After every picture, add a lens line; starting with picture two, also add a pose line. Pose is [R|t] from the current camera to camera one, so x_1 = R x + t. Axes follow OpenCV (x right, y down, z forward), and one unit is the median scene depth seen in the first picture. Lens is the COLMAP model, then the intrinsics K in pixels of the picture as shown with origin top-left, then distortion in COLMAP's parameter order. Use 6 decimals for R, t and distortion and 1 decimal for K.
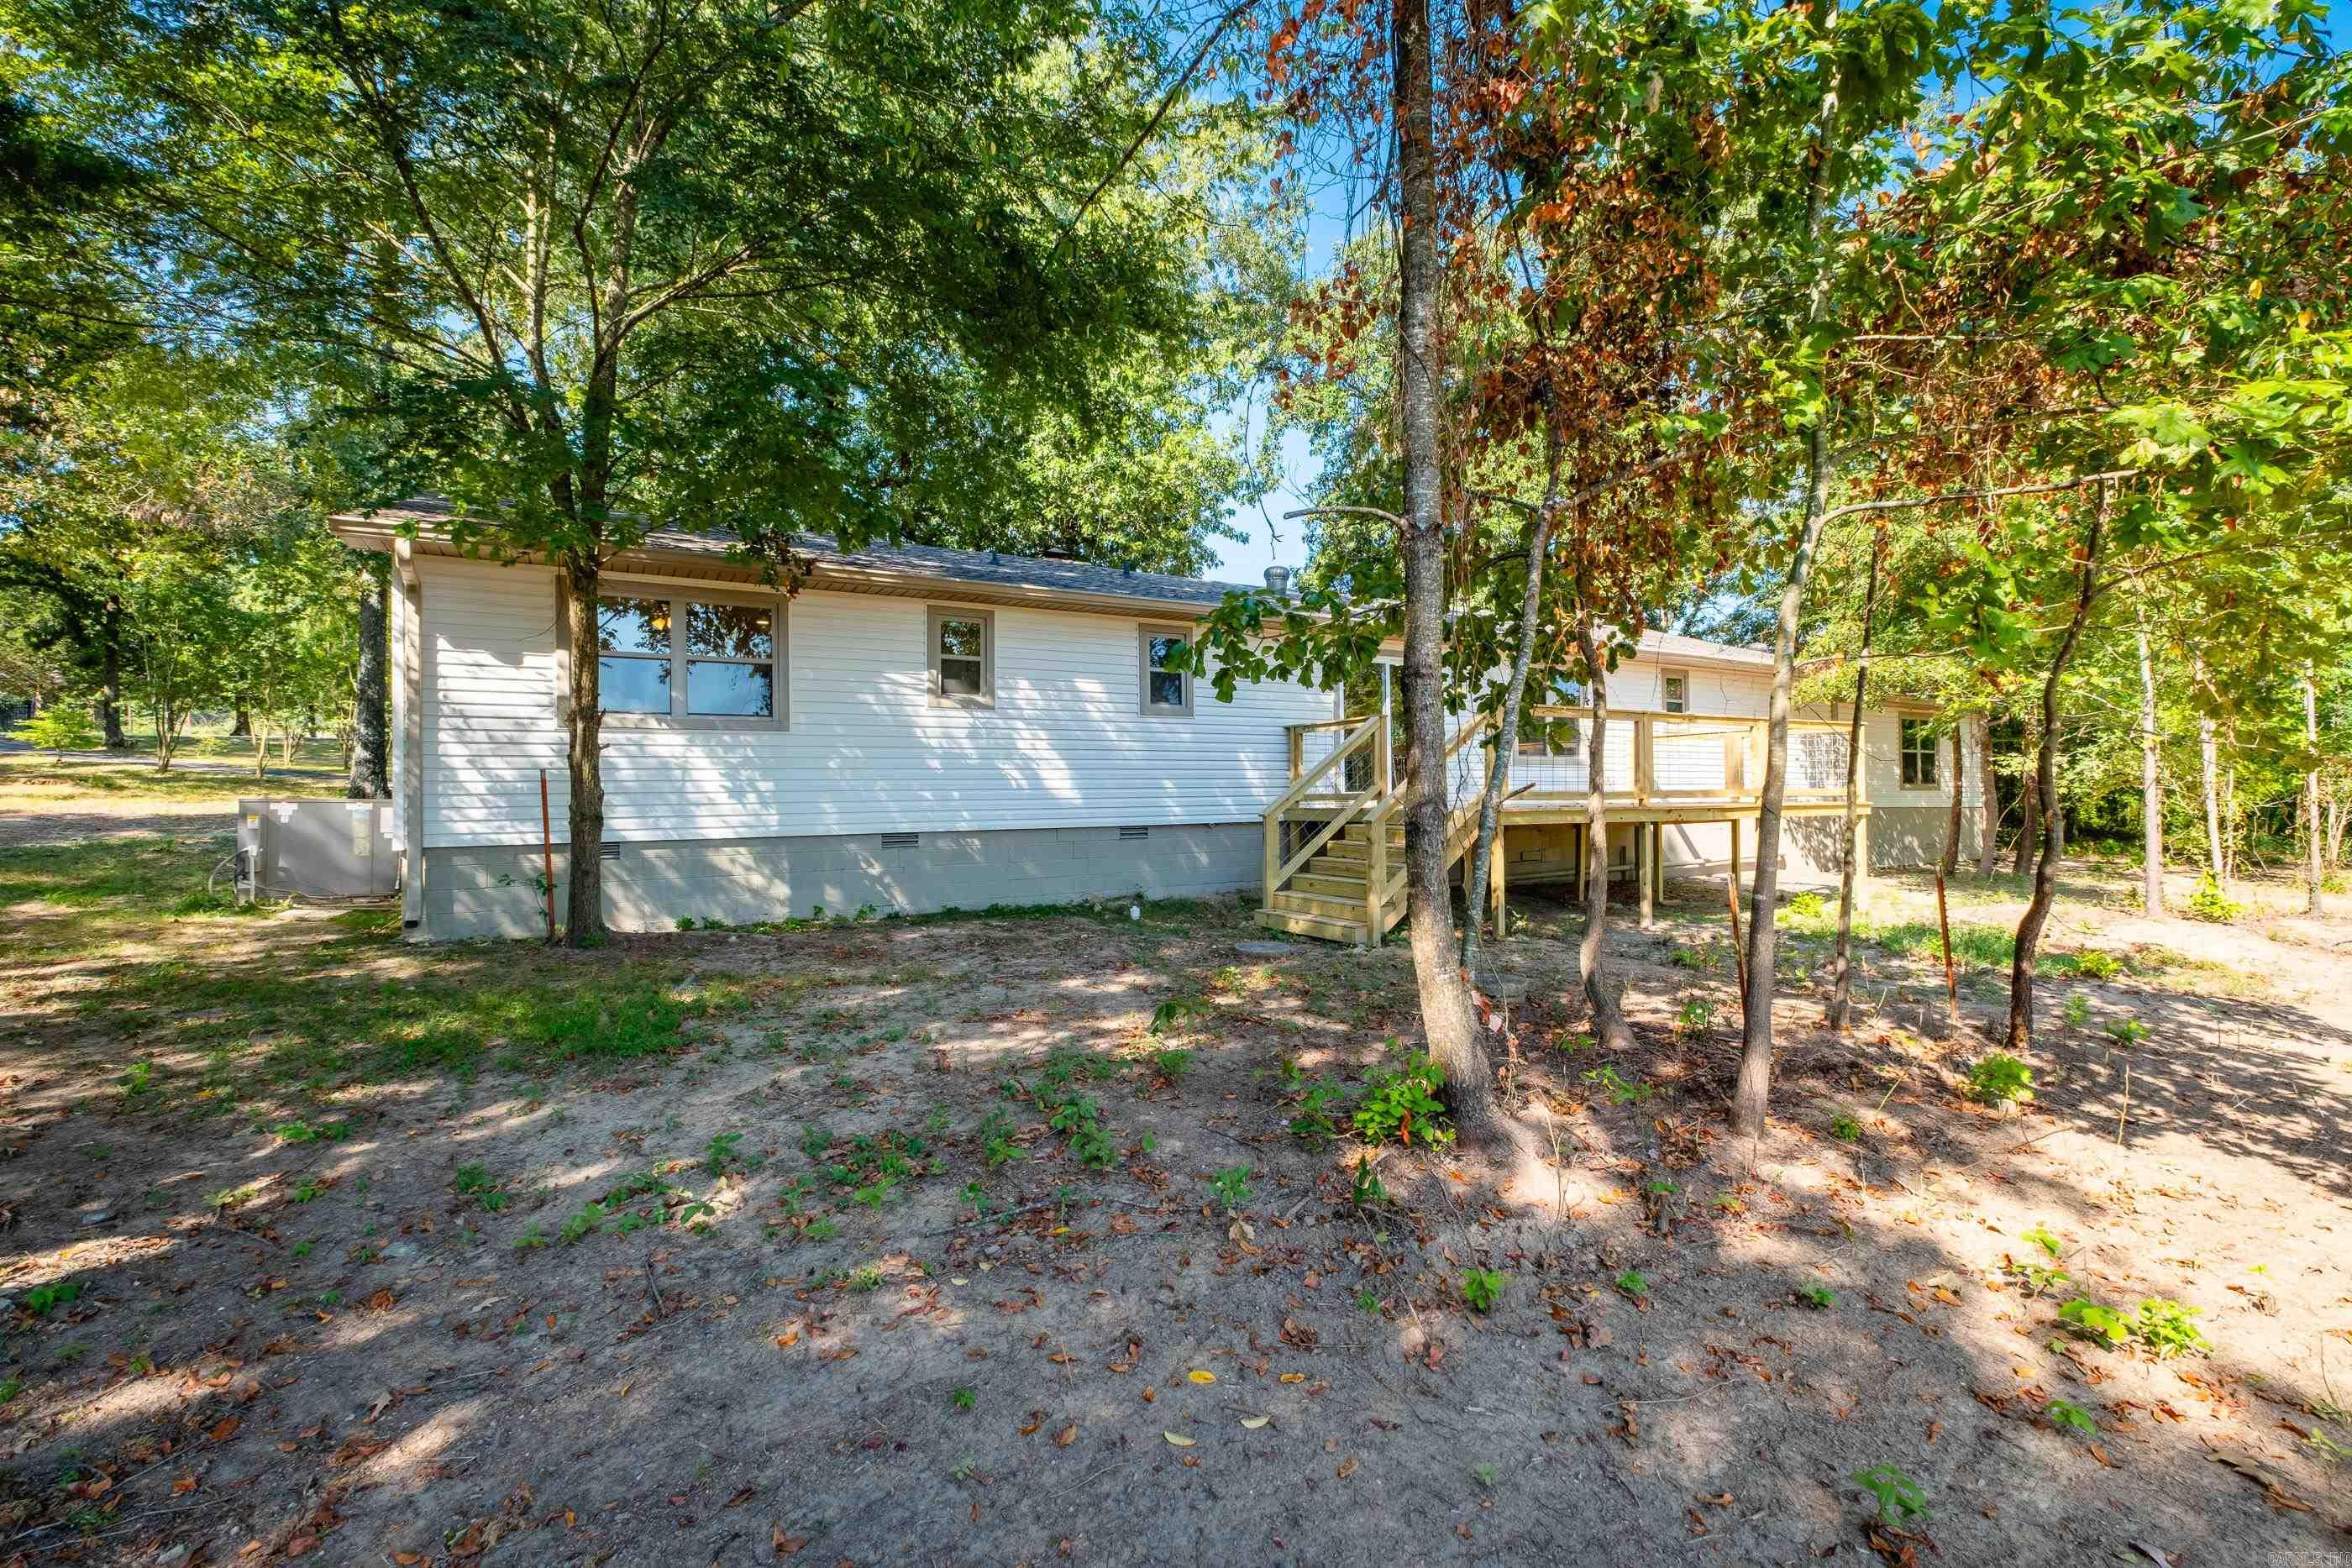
lens RADIAL K [[1023.9, 0, 1176.0], [0, 1023.9, 784.0], [0, 0, 1]] dist [0.001388, -0.003240]
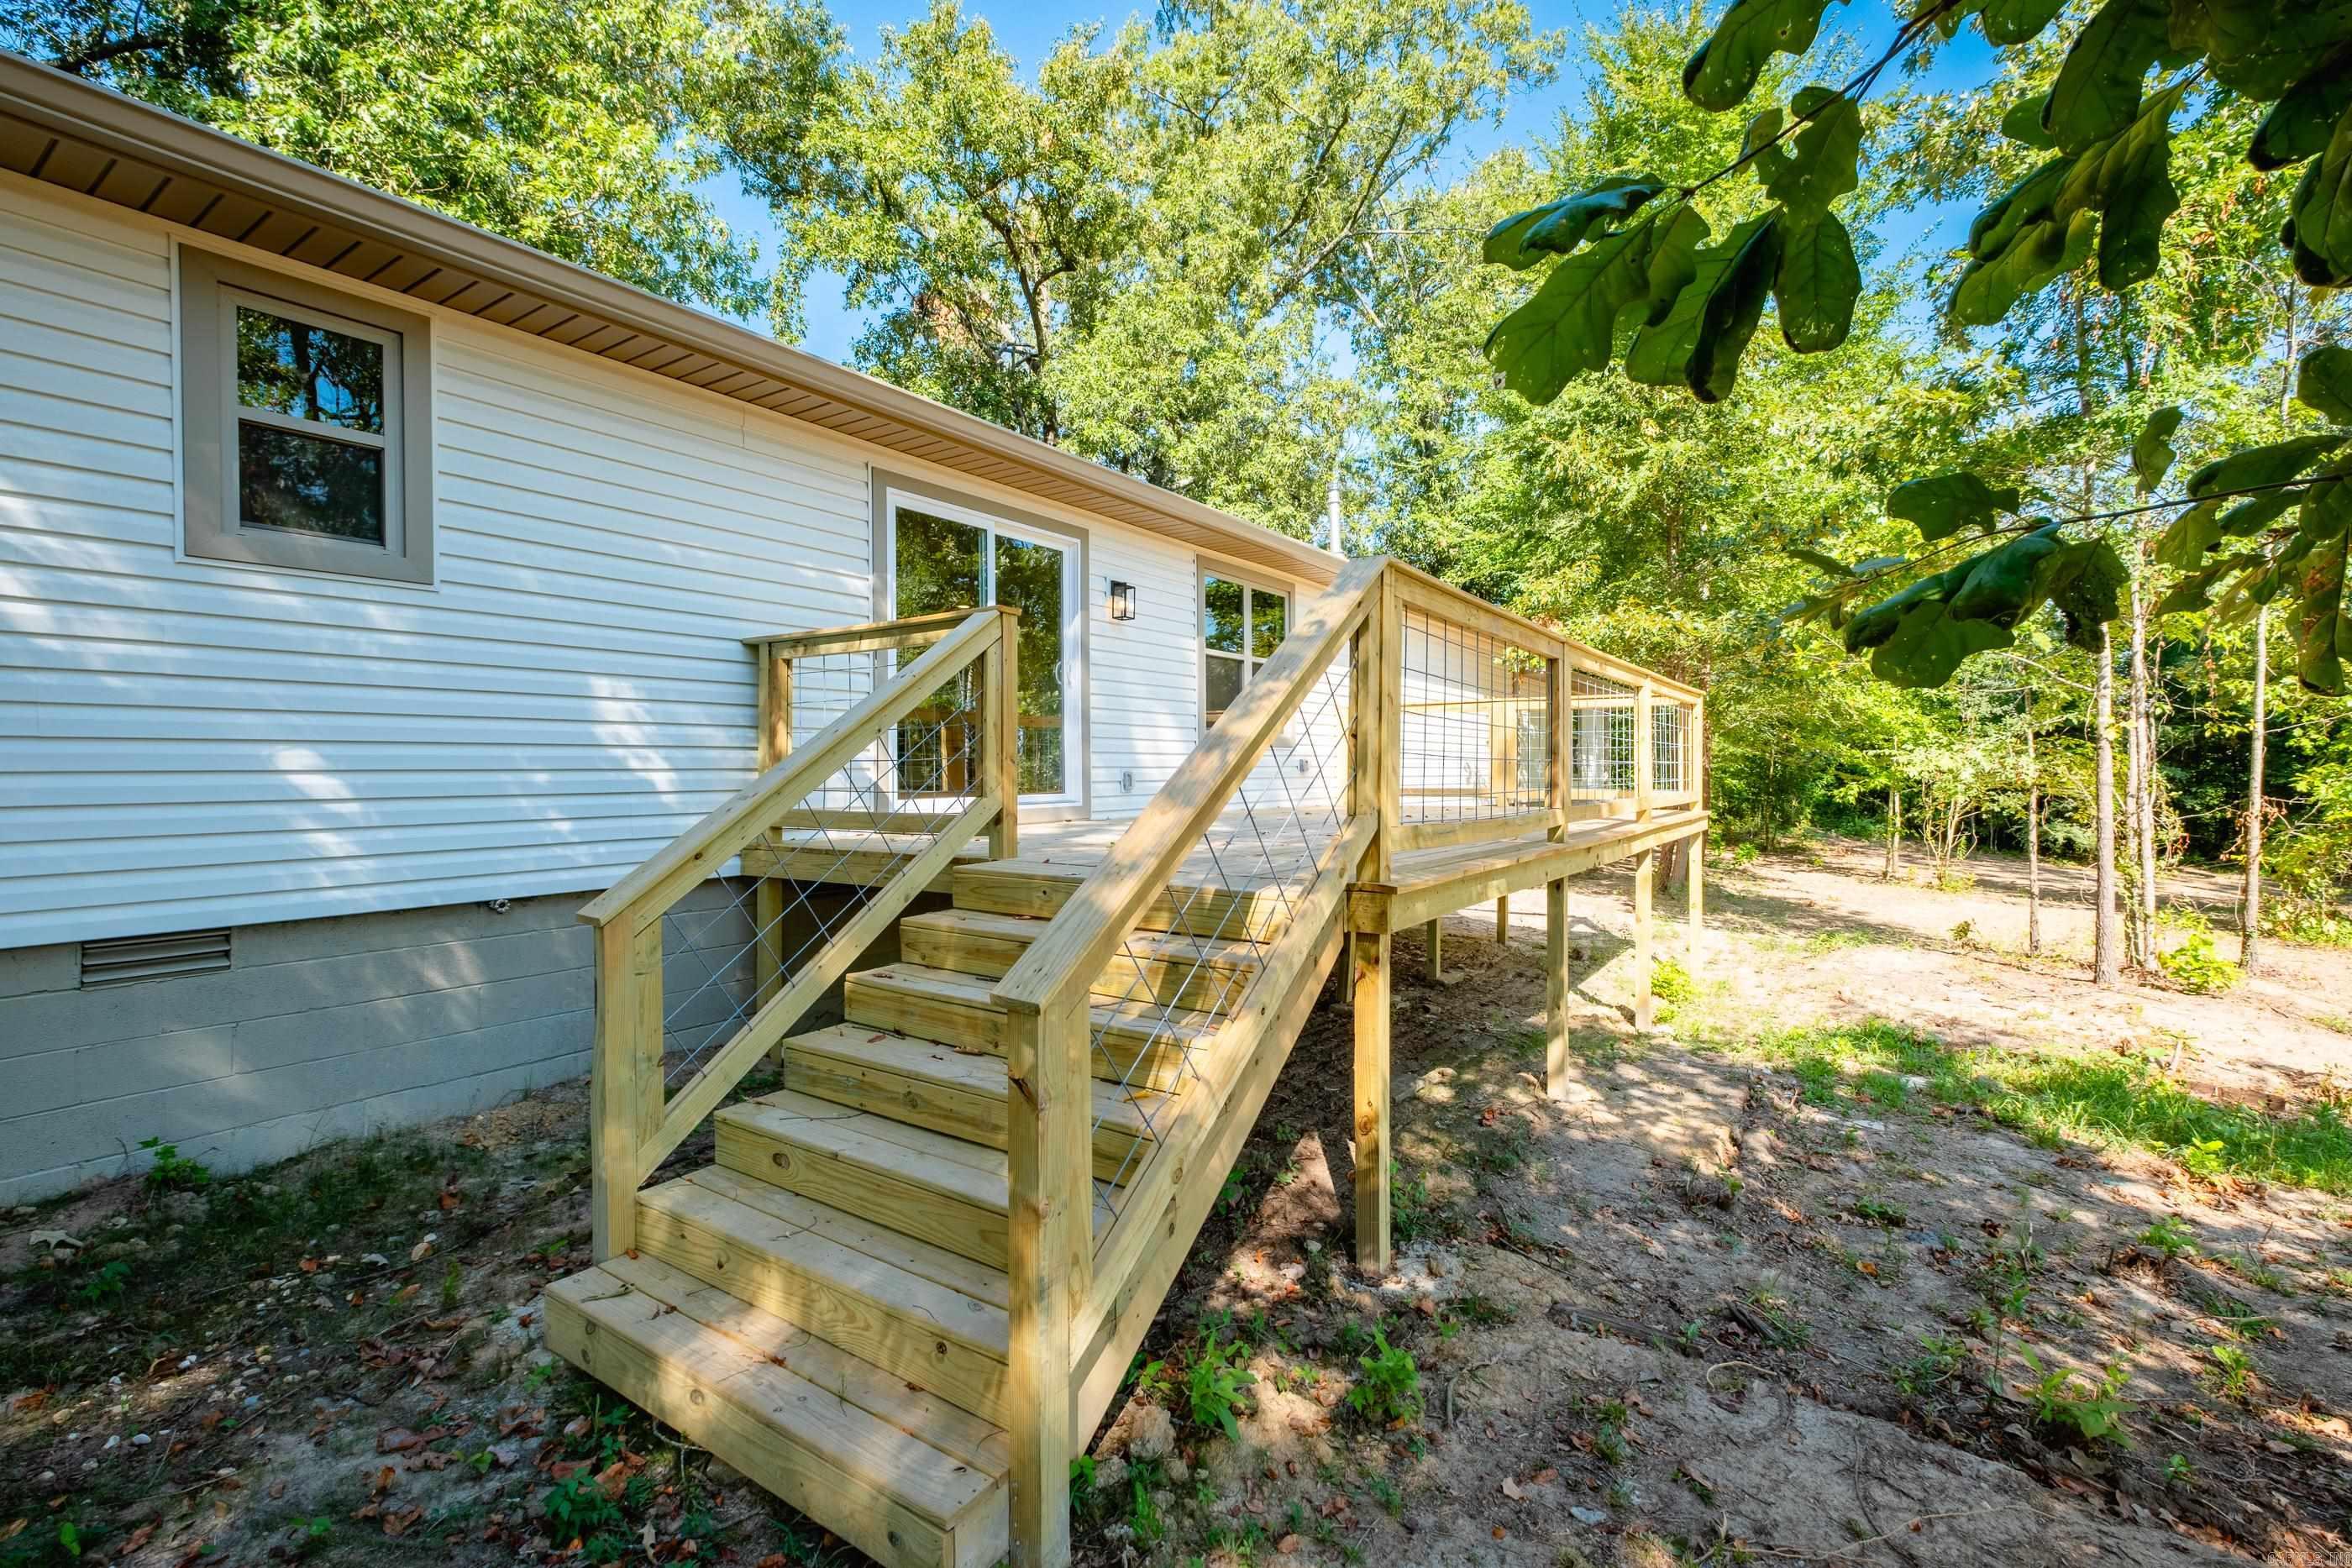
lens RADIAL K [[1036.3, 0, 1216.3], [0, 1036.3, 776.8], [0, 0, 1]] dist [-0.022657, 0.000090]
pose [[0.894463, -0.004748, 0.447117, 0.098635], [0.006417, 0.999977, -0.002218, -0.001195], [-0.447096, 0.004853, 0.894473, 0.607391]]
